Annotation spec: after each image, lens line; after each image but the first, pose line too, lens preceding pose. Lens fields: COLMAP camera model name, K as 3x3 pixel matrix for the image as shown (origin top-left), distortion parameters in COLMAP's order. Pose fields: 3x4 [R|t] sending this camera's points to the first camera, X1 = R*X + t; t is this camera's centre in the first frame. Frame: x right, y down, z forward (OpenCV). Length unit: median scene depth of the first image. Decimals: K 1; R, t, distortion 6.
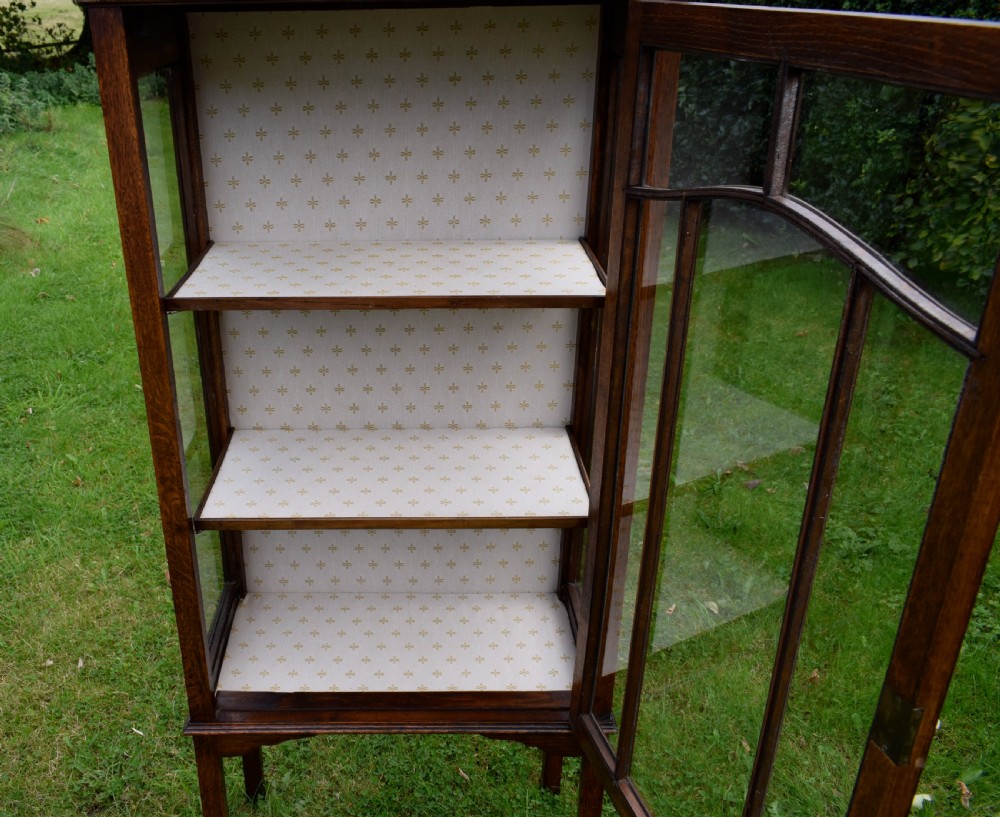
lens RADIAL K [[945.8, 0, 405.3], [0, 945.8, 409.4], [0, 0, 1]] dist [-0.017939, 0.000000]
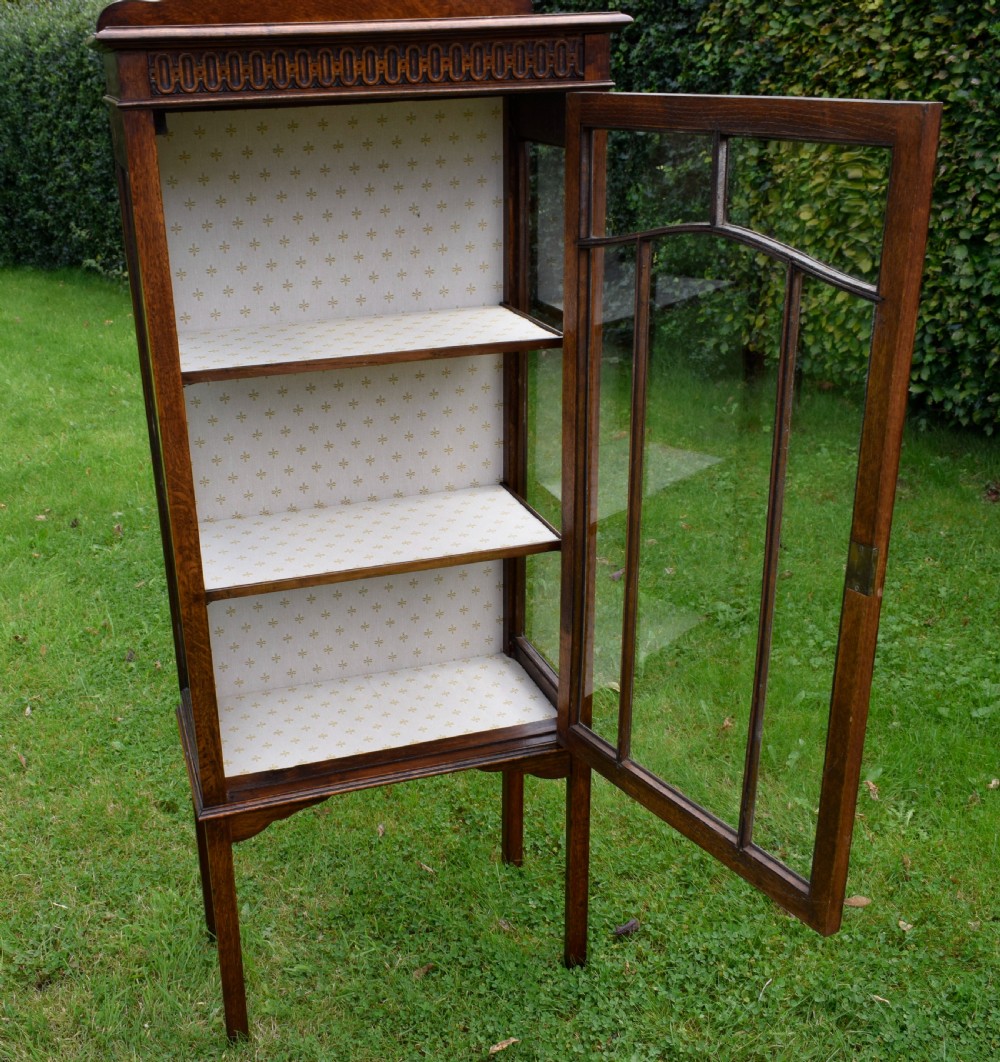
lens RADIAL K [[1224.8, 0, 420.7], [0, 1224.8, 528.9], [0, 0, 1]] dist [-0.008601, 0.000000]
pose [[0.956969, -0.120786, 0.263856, -0.312674], [0.139537, 0.988773, -0.053448, 0.141900], [-0.254438, 0.087966, 0.963080, -0.328753]]
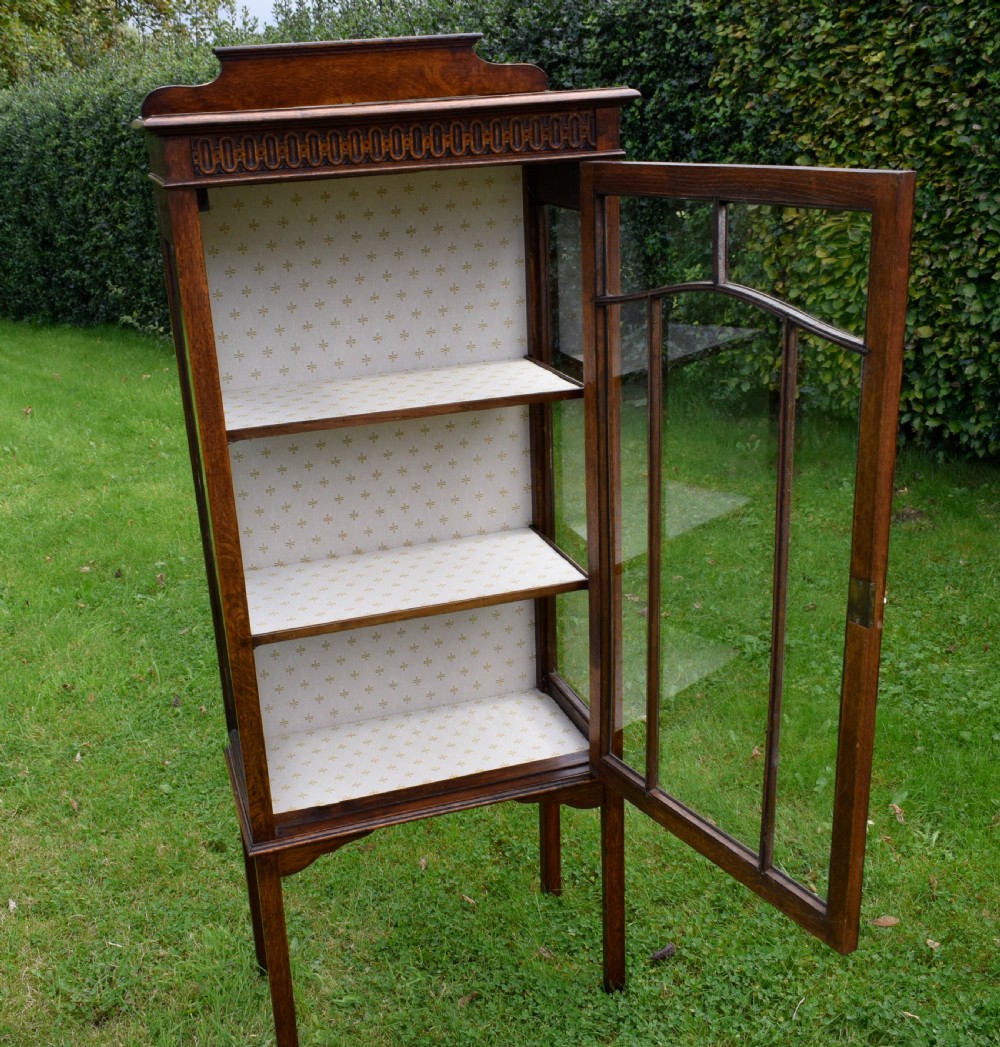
lens RADIAL K [[1211.9, 0, 448.6], [0, 1211.9, 522.2], [0, 0, 1]] dist [-0.006658, 0.000000]
pose [[0.955013, -0.134129, 0.264501, -0.327175], [0.163778, 0.982073, -0.093329, 0.143510], [-0.247241, 0.132450, 0.959859, -0.383891]]
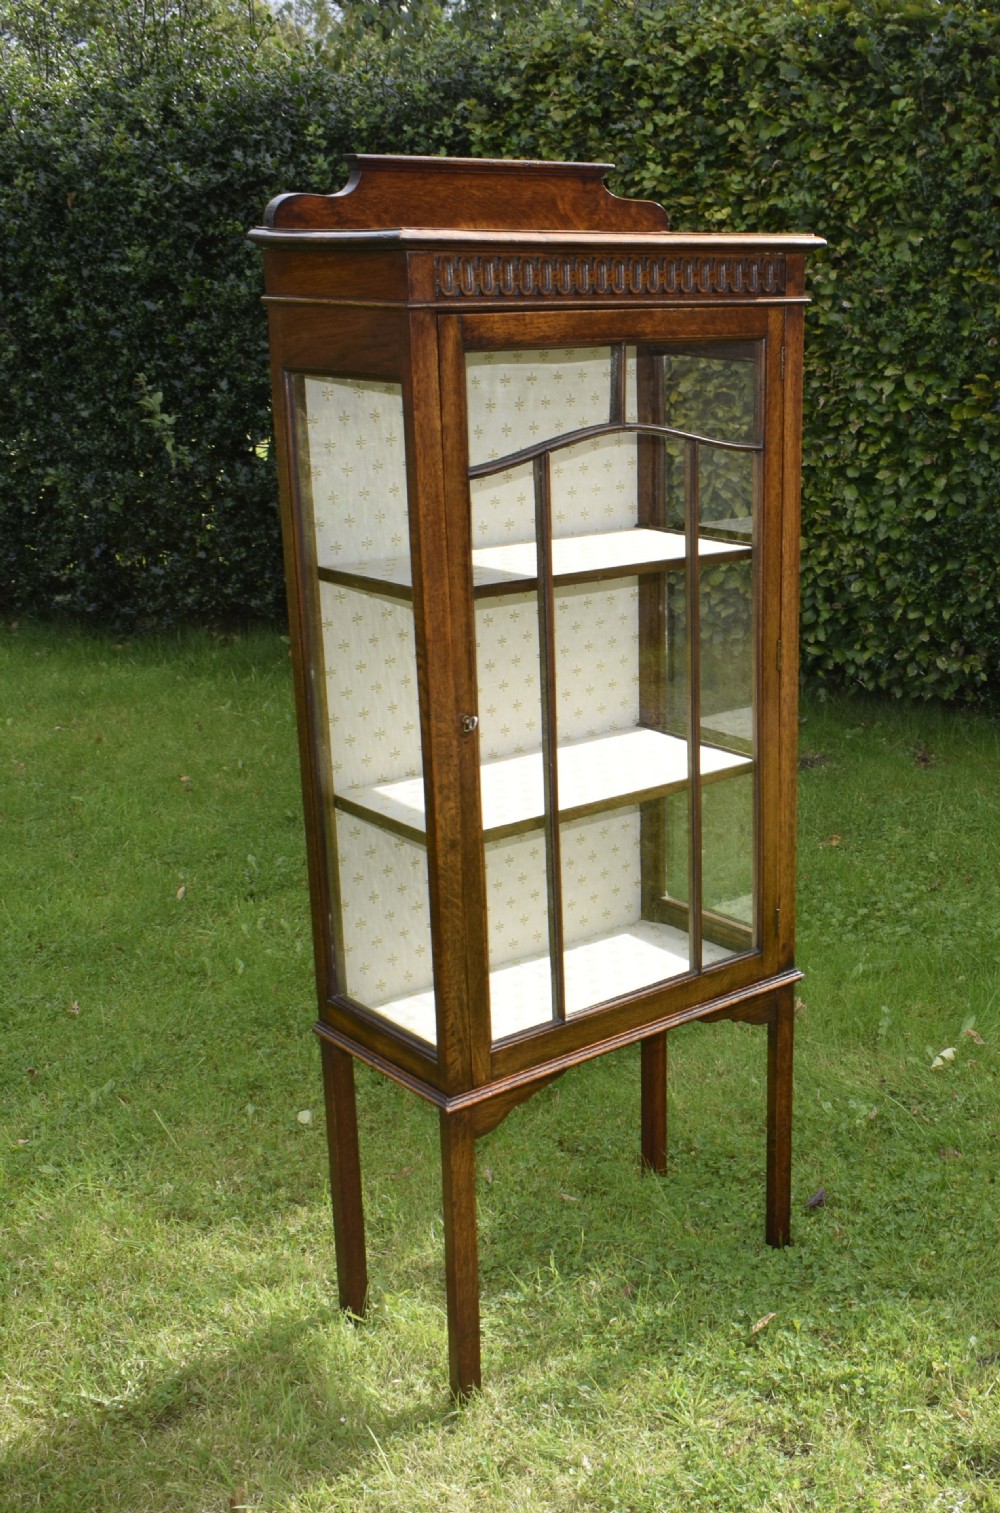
lens RADIAL K [[1840.0, 0, 809.6], [0, 1840.0, 757.8], [0, 0, 1]] dist [-0.005793, 0.000000]
pose [[0.696662, -0.169264, 0.697145, -1.107352], [0.279350, 0.959073, -0.046297, 0.202535], [-0.660777, 0.227001, 0.715433, -0.486695]]
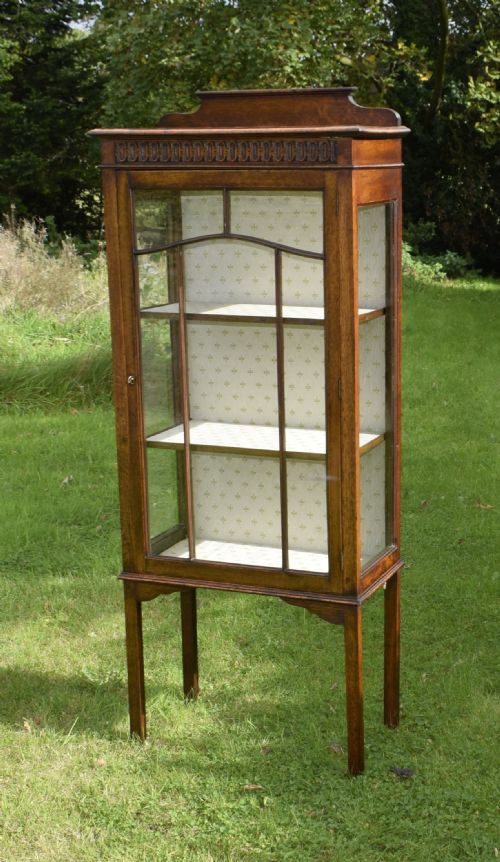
lens RADIAL K [[1360.0, 0, 374.7], [0, 1360.0, 467.5], [0, 0, 1]] dist [0.000100, 0.000000]
pose [[0.942224, 0.087013, -0.323486, 0.955305], [-0.149331, 0.973518, -0.173096, 0.500029], [0.299858, 0.211402, 0.930266, -1.144347]]
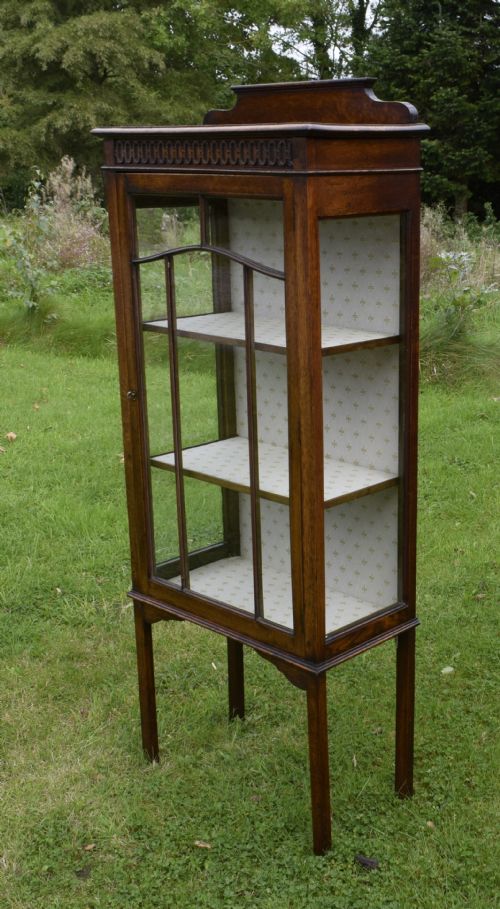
lens RADIAL K [[1137.1, 0, 379.2], [0, 1137.1, 469.6], [0, 0, 1]] dist [-0.018364, 0.000000]
pose [[0.753757, 0.195957, -0.627256, 1.271913], [-0.286503, 0.957007, -0.045310, 0.099953], [0.591410, 0.213864, 0.777494, -0.310285]]
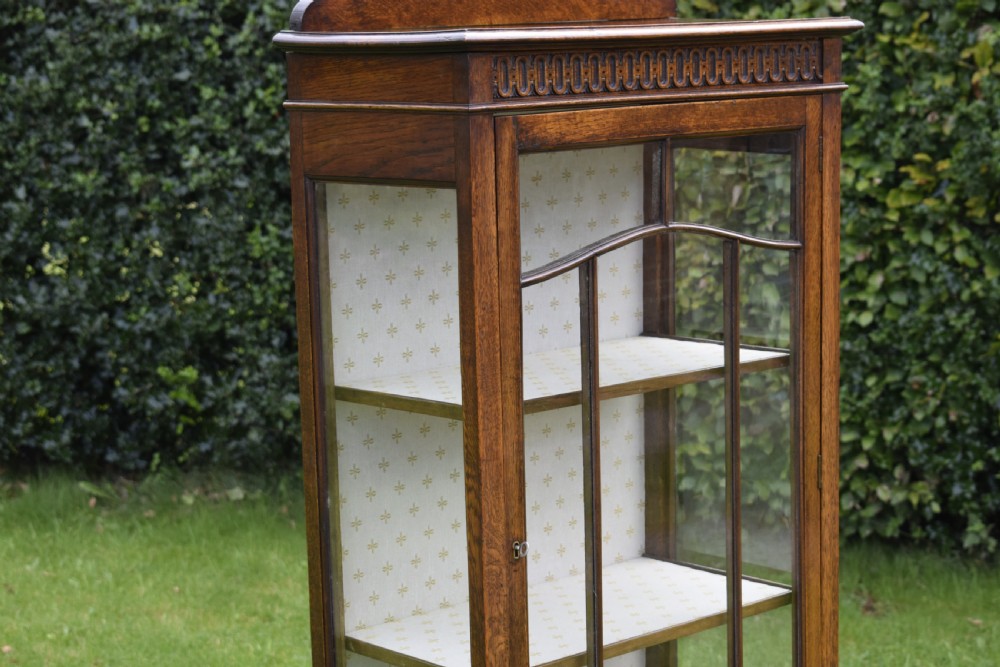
lens RADIAL K [[2304.5, 0, 504.0], [0, 2304.5, 336.9], [0, 0, 1]] dist [-0.036498, 0.000000]
pose [[0.725323, -0.098936, 0.681262, -1.442202], [0.298146, 0.937138, -0.181332, 0.188200], [-0.620497, 0.334640, 0.709225, -0.510504]]
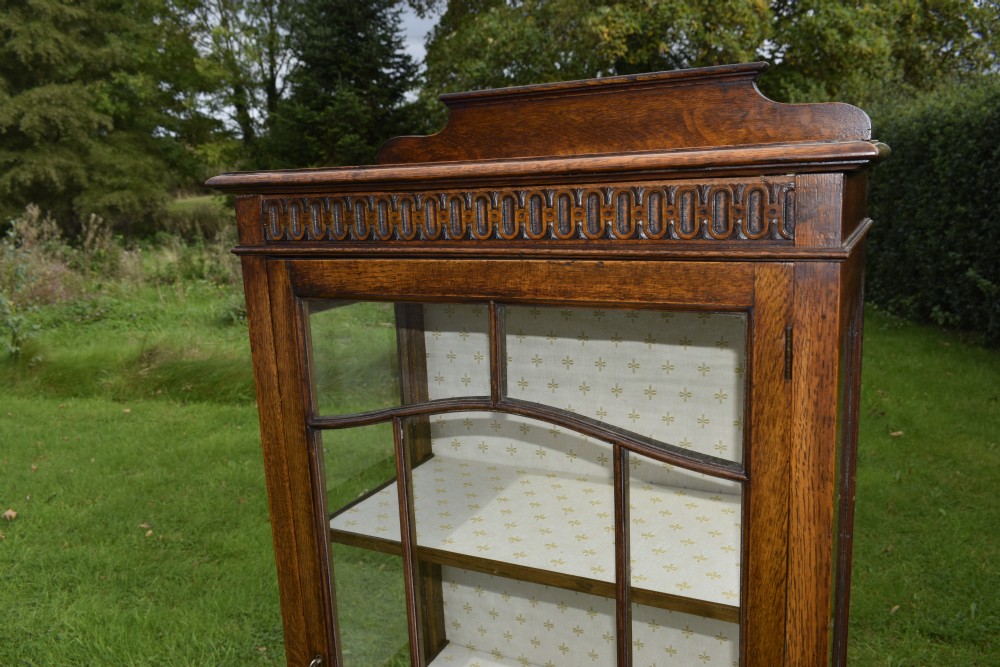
lens RADIAL K [[830.0, 0, 505.9], [0, 830.0, 330.2], [0, 0, 1]] dist [-0.033336, 0.019364]
pose [[0.900237, 0.057239, -0.431622, 0.240068], [-0.152999, 0.969688, -0.190517, -0.150015], [0.407633, 0.237548, 0.881706, 0.223581]]
